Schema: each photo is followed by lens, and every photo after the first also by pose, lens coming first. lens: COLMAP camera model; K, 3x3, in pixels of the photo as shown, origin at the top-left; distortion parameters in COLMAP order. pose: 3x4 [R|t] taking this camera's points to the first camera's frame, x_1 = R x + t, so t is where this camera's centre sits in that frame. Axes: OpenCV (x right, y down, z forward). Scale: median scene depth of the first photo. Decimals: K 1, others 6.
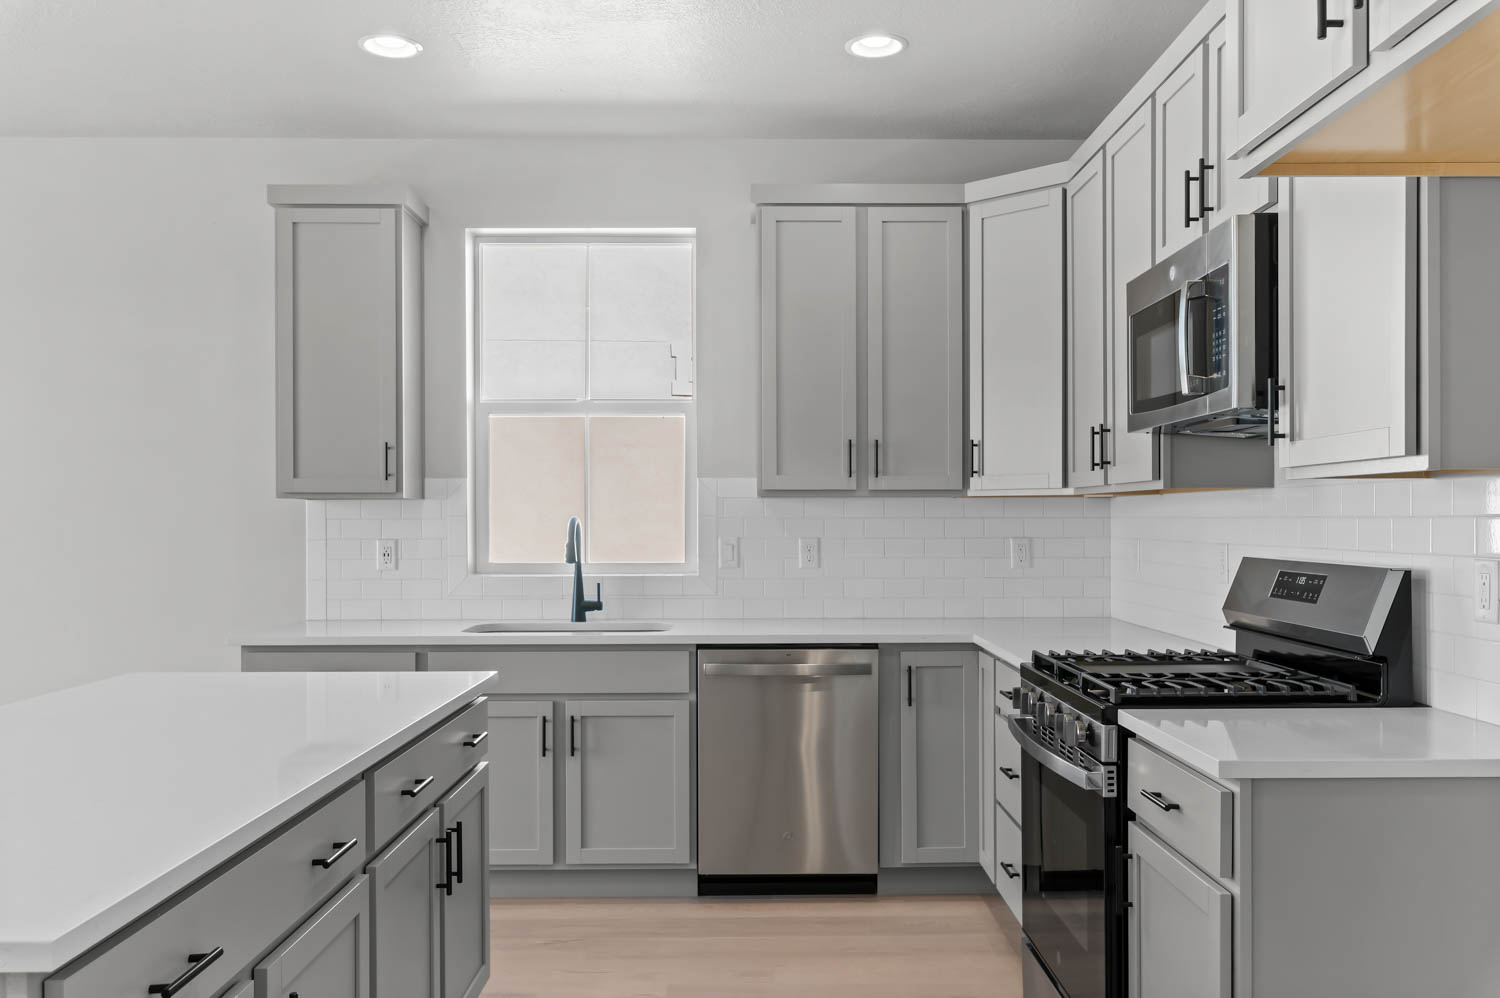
lens RADIAL K [[1256.5, 0, 759.8], [0, 1256.5, 509.9], [0, 0, 1]] dist [0.010178, 0.001606]
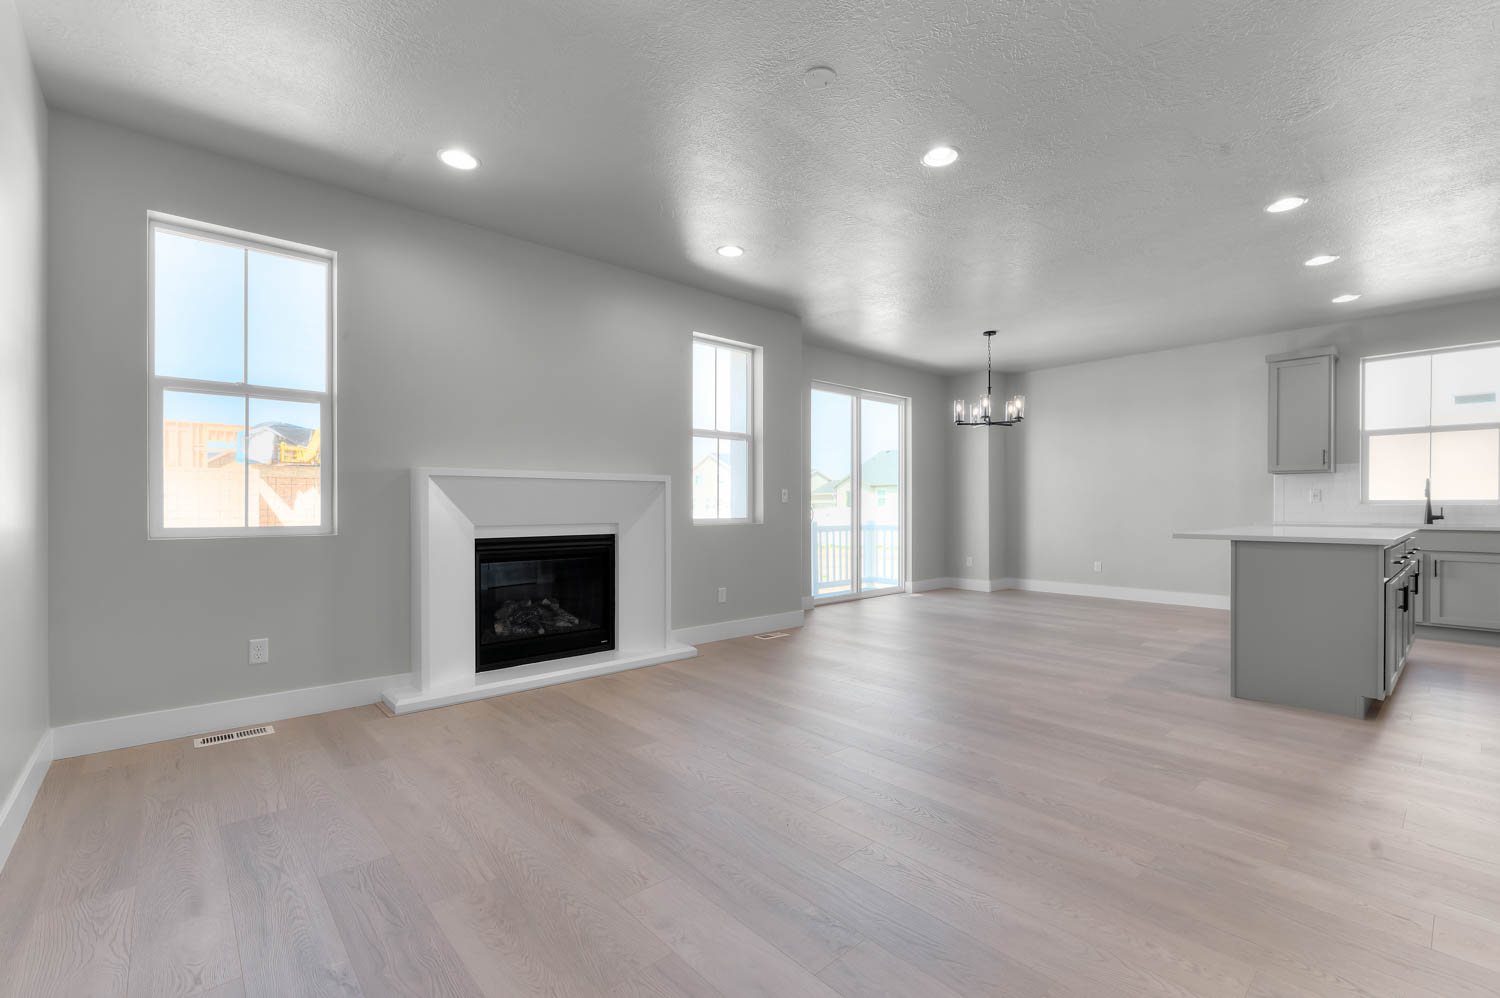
lens RADIAL K [[647.6, 0, 762.8], [0, 647.6, 506.5], [0, 0, 1]] dist [-0.000288, -0.000063]
pose [[0.669985, 0.003116, -0.742368, -0.086216], [0.001857, 0.999981, 0.005873, 0.049789], [0.742373, -0.005313, 0.669966, -0.698462]]
